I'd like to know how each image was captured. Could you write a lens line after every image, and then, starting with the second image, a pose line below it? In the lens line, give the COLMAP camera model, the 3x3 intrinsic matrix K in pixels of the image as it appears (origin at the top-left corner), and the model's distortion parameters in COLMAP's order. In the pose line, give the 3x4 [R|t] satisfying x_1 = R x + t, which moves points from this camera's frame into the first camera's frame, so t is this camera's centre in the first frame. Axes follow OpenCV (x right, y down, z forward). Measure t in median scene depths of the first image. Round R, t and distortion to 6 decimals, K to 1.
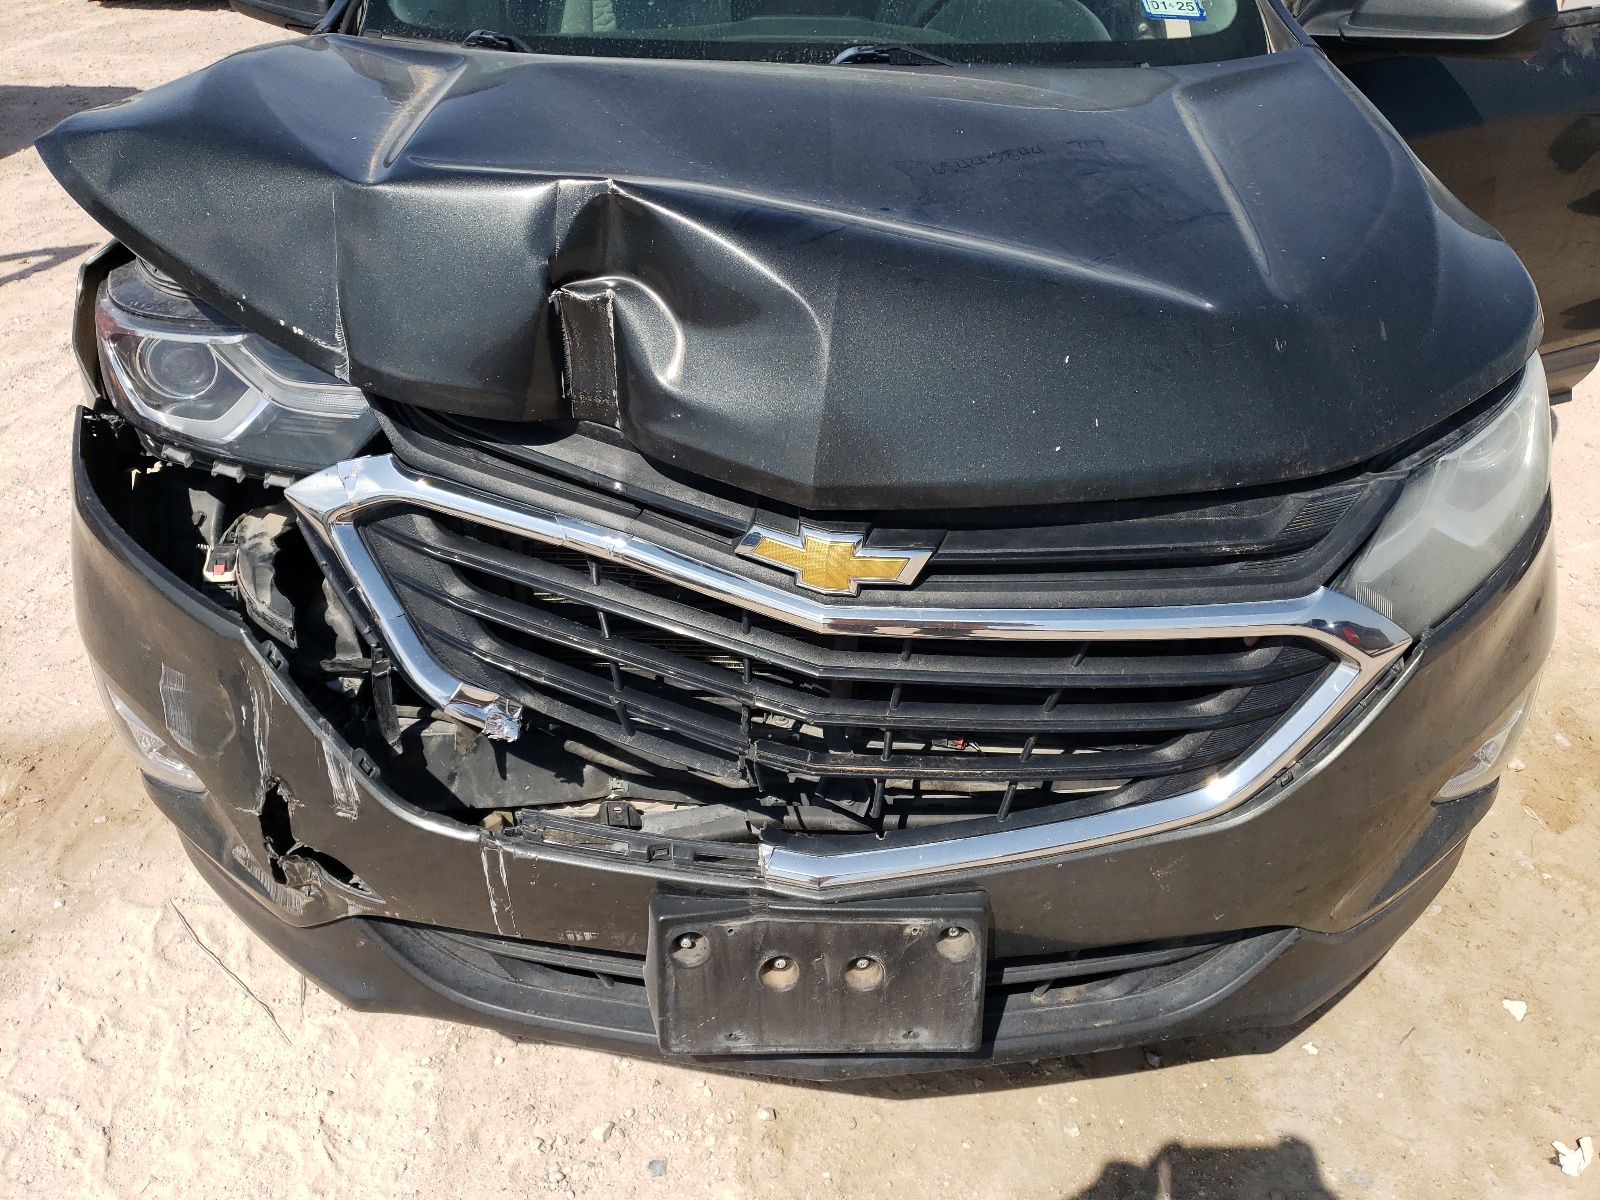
lens RADIAL K [[1242.5, 0, 731.6], [0, 1242.5, 600.5], [0, 0, 1]] dist [0.016743, 0.005881]
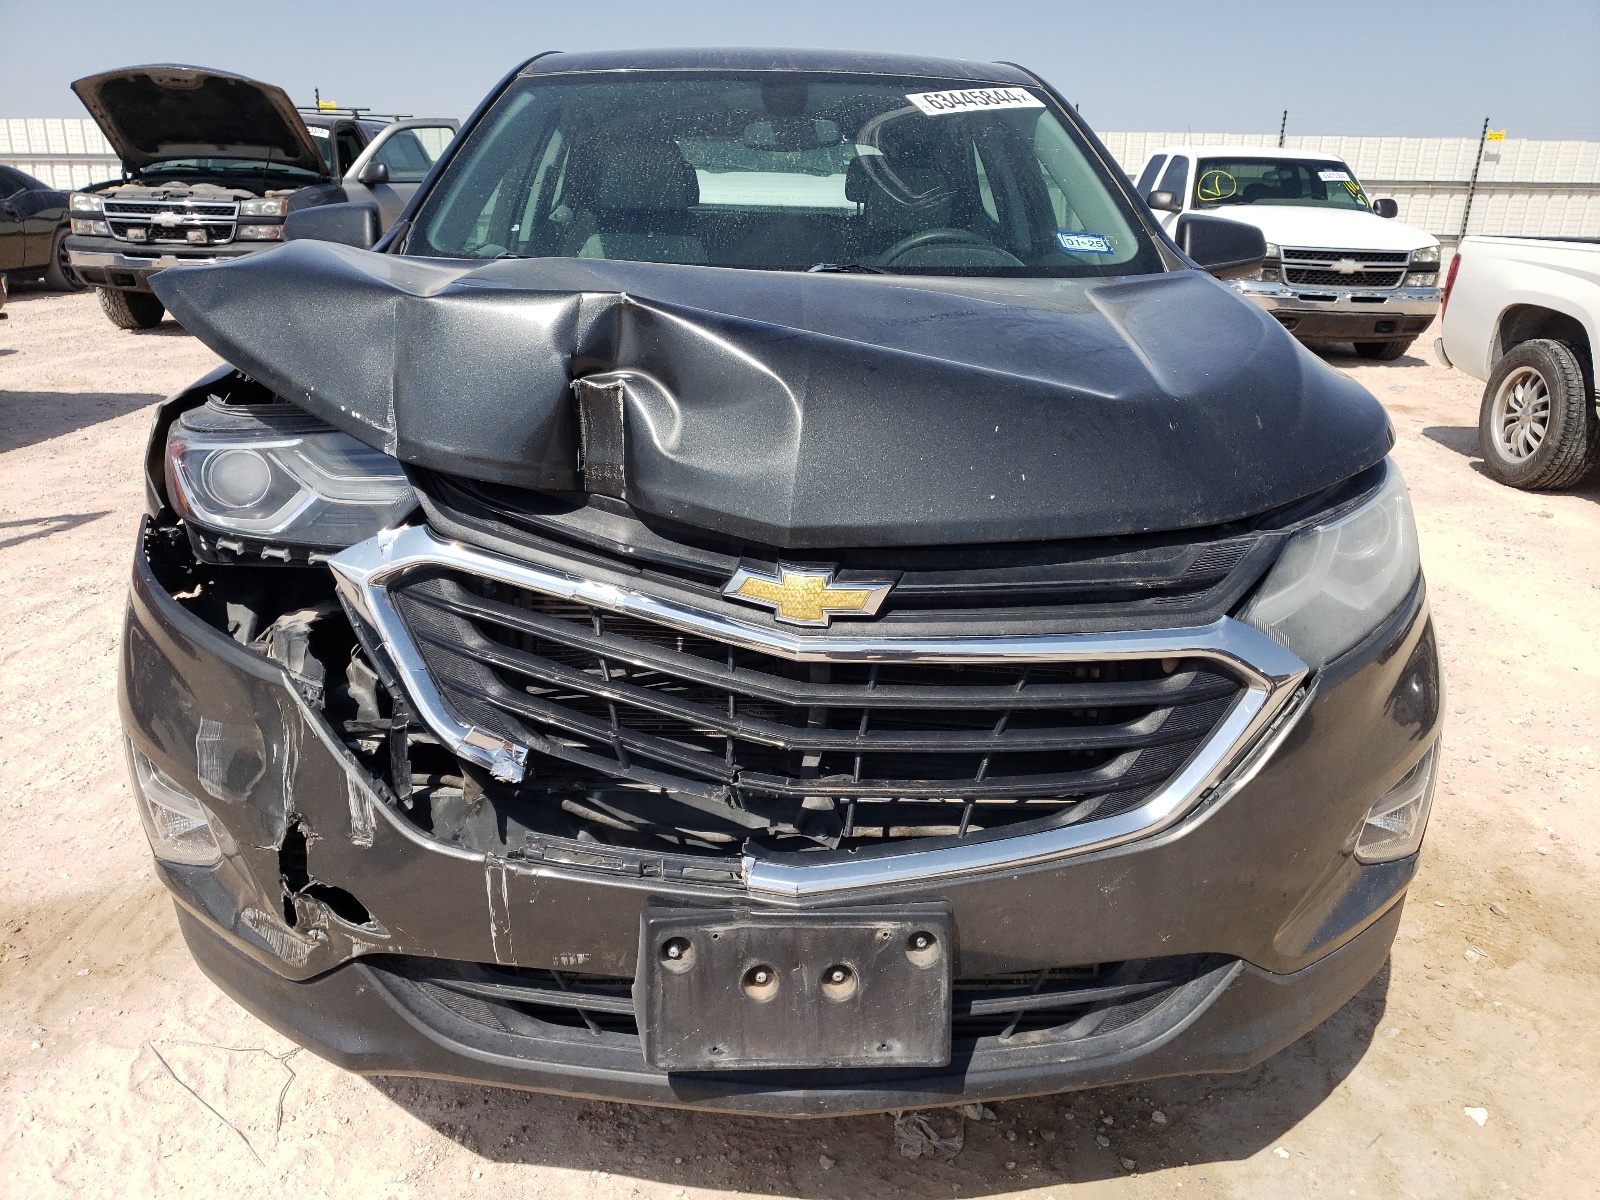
lens RADIAL K [[1242.5, 0, 731.6], [0, 1242.5, 600.5], [0, 0, 1]] dist [0.016743, 0.005881]
pose [[0.999764, 0.011069, 0.018675, -0.009276], [-0.006171, 0.969656, -0.244394, 0.225386], [-0.020814, 0.244221, 0.969496, -0.108505]]
